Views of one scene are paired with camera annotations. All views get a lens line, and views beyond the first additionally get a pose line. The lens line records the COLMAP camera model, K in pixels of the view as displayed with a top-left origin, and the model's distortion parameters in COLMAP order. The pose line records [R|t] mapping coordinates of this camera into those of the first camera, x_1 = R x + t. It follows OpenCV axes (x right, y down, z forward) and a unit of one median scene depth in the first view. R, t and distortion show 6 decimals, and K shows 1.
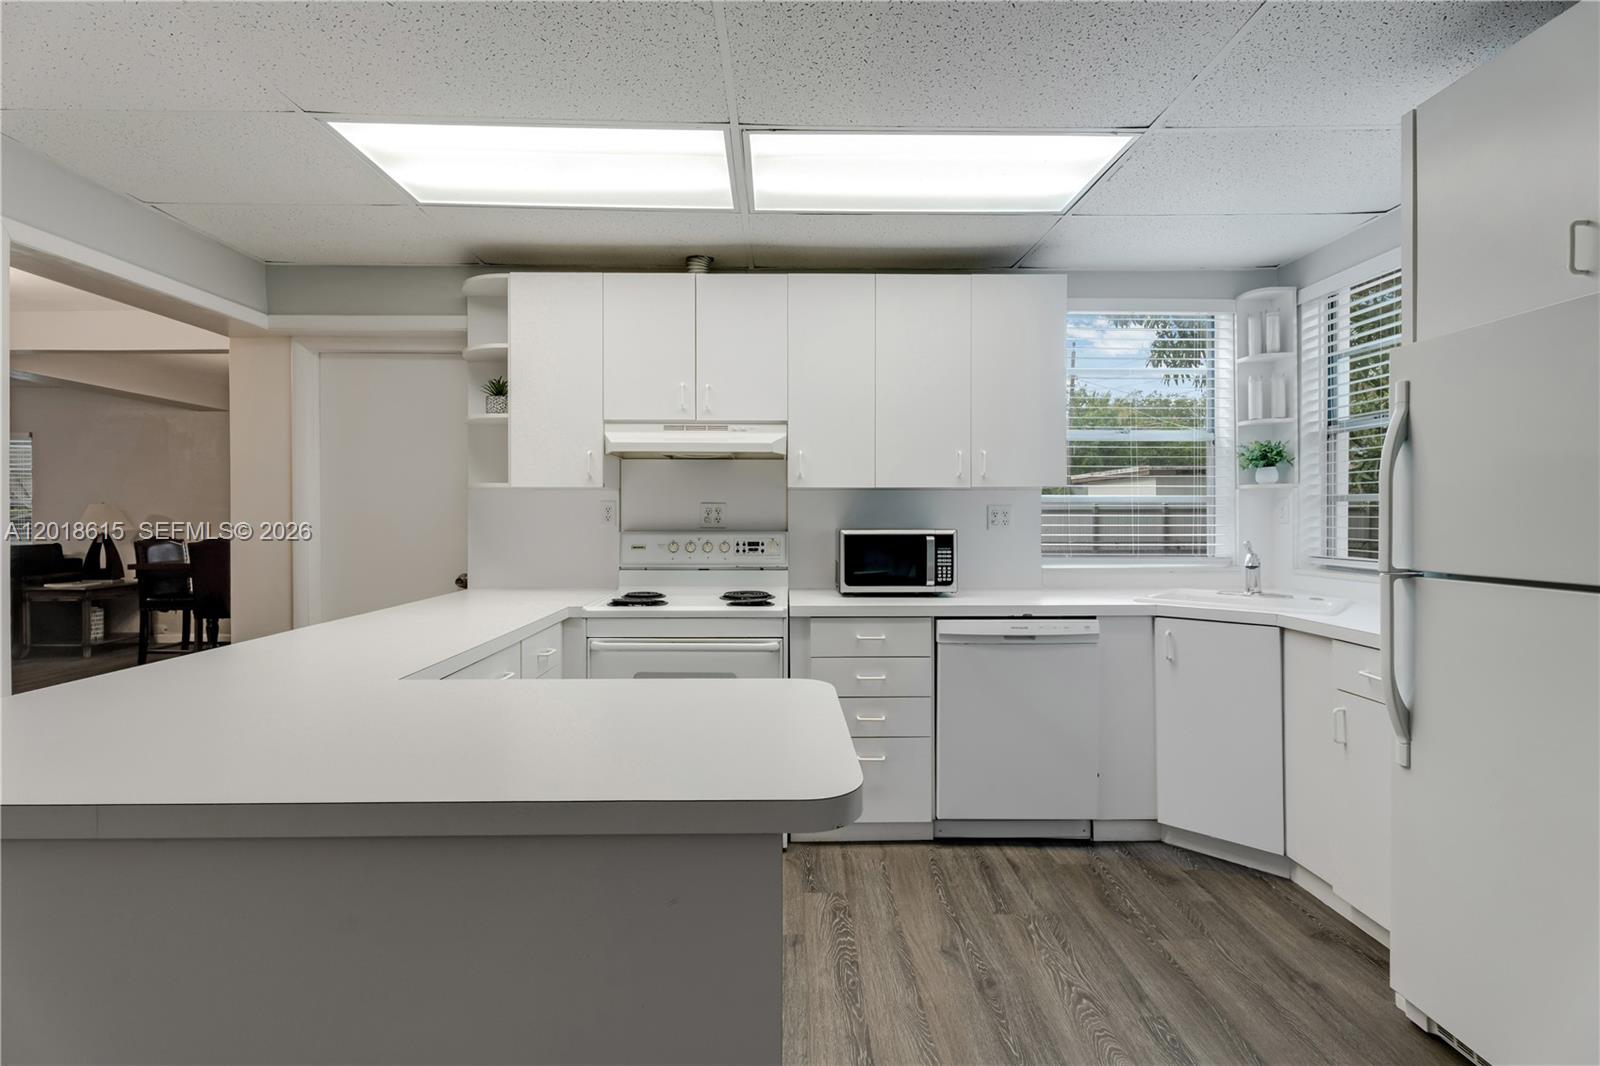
lens RADIAL K [[719.3, 0, 782.1], [0, 719.3, 513.7], [0, 0, 1]] dist [-0.000995, 0.000184]
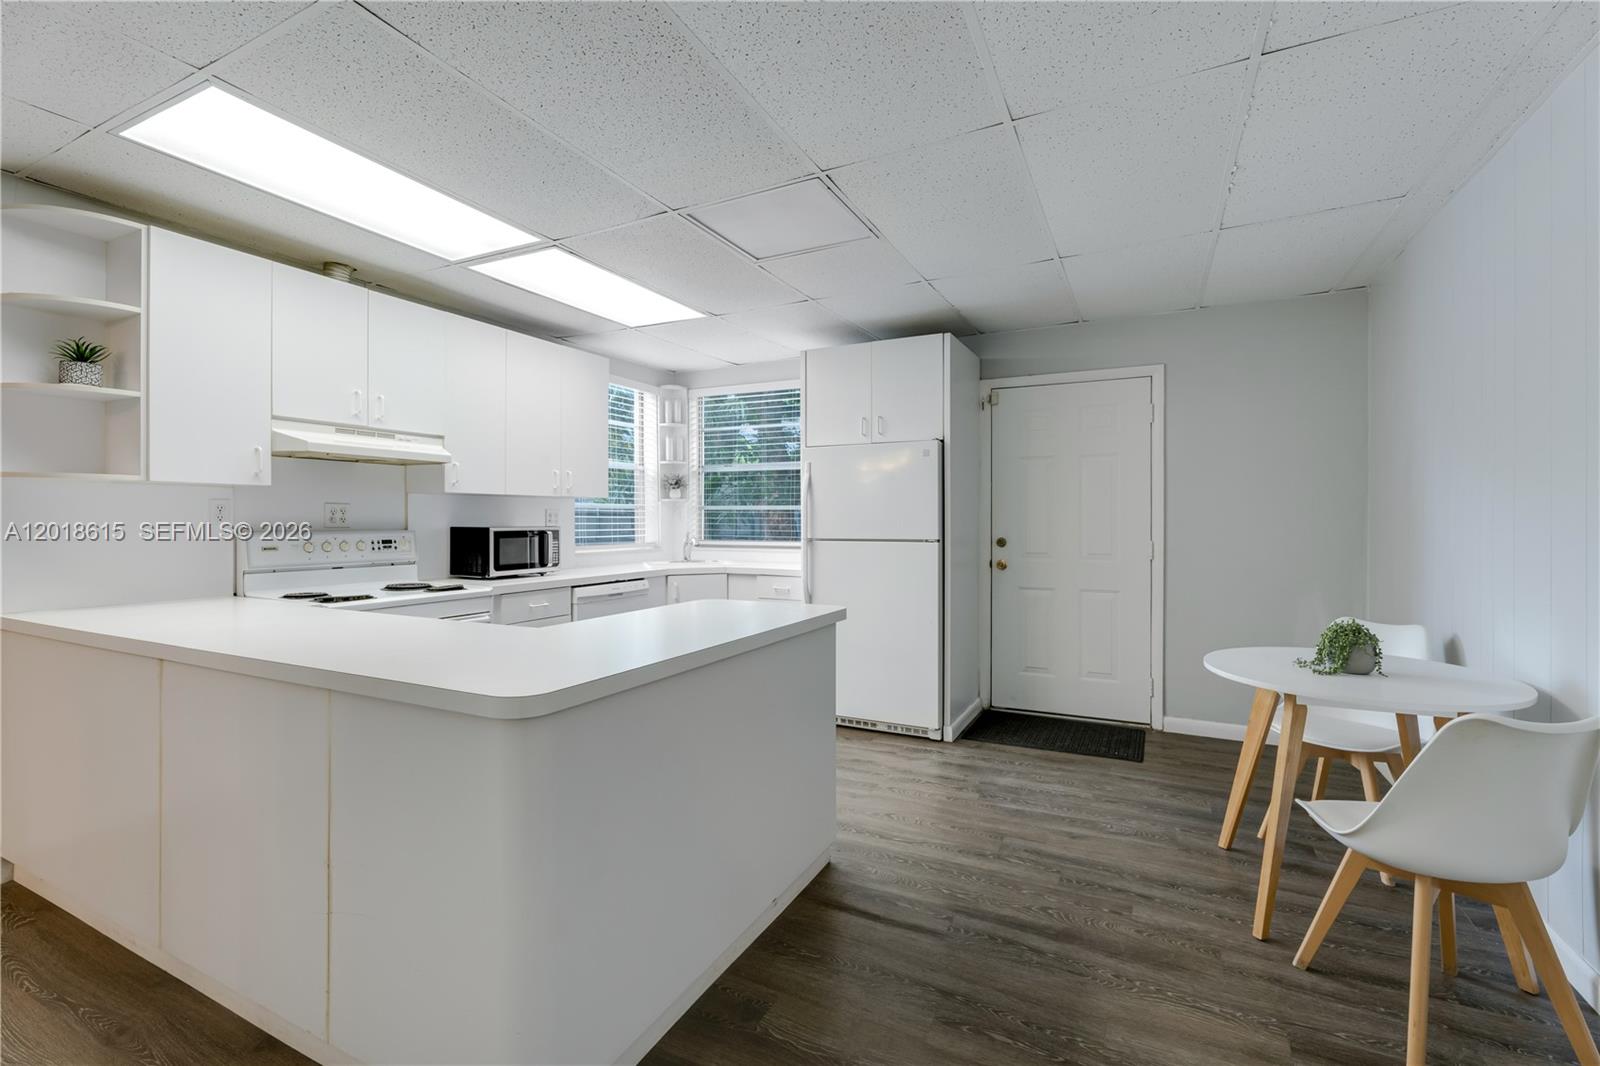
lens RADIAL K [[709.7, 0, 797.0], [0, 709.7, 520.6], [0, 0, 1]] dist [-0.000394, 0.000176]
pose [[0.467099, -0.001476, 0.884204, -0.704271], [-0.003920, 0.999985, 0.003740, 0.003439], [-0.884197, -0.005213, 0.467086, -0.055195]]
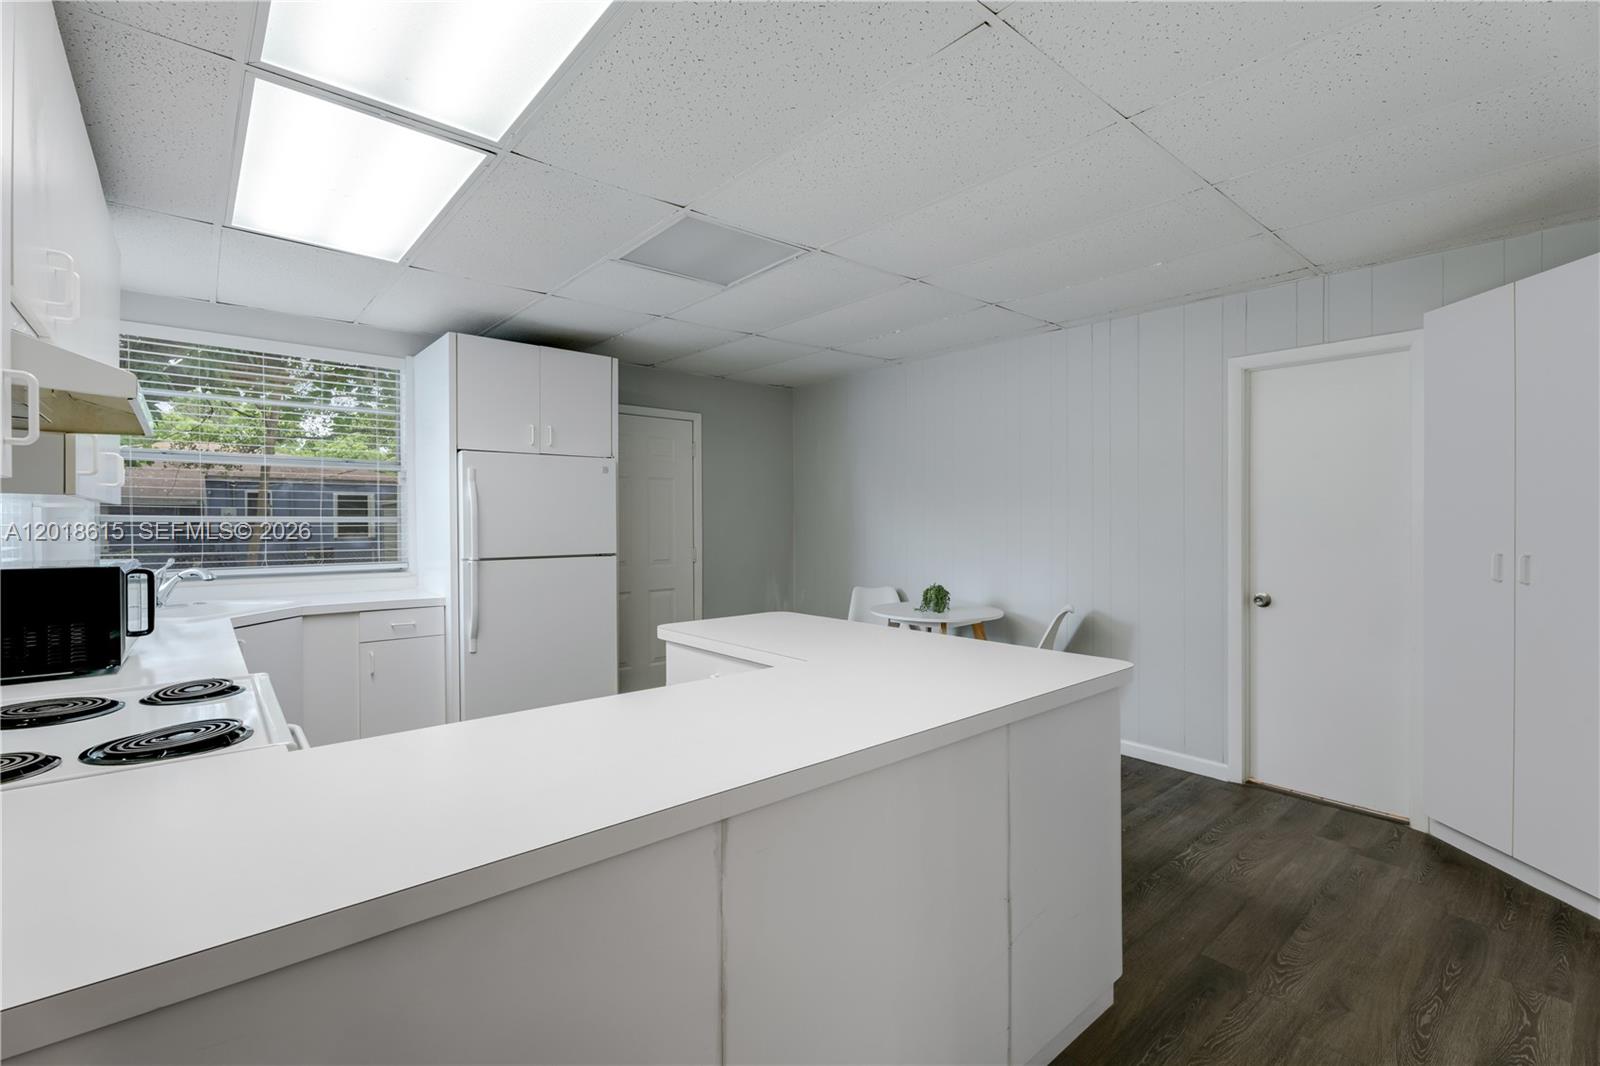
lens RADIAL K [[709.7, 0, 797.0], [0, 709.7, 520.6], [0, 0, 1]] dist [-0.000394, 0.000176]
pose [[-0.643550, 0.001994, 0.765401, -0.703863], [-0.001765, 0.999990, -0.004089, -0.014476], [-0.765402, -0.003982, -0.643540, 0.860464]]
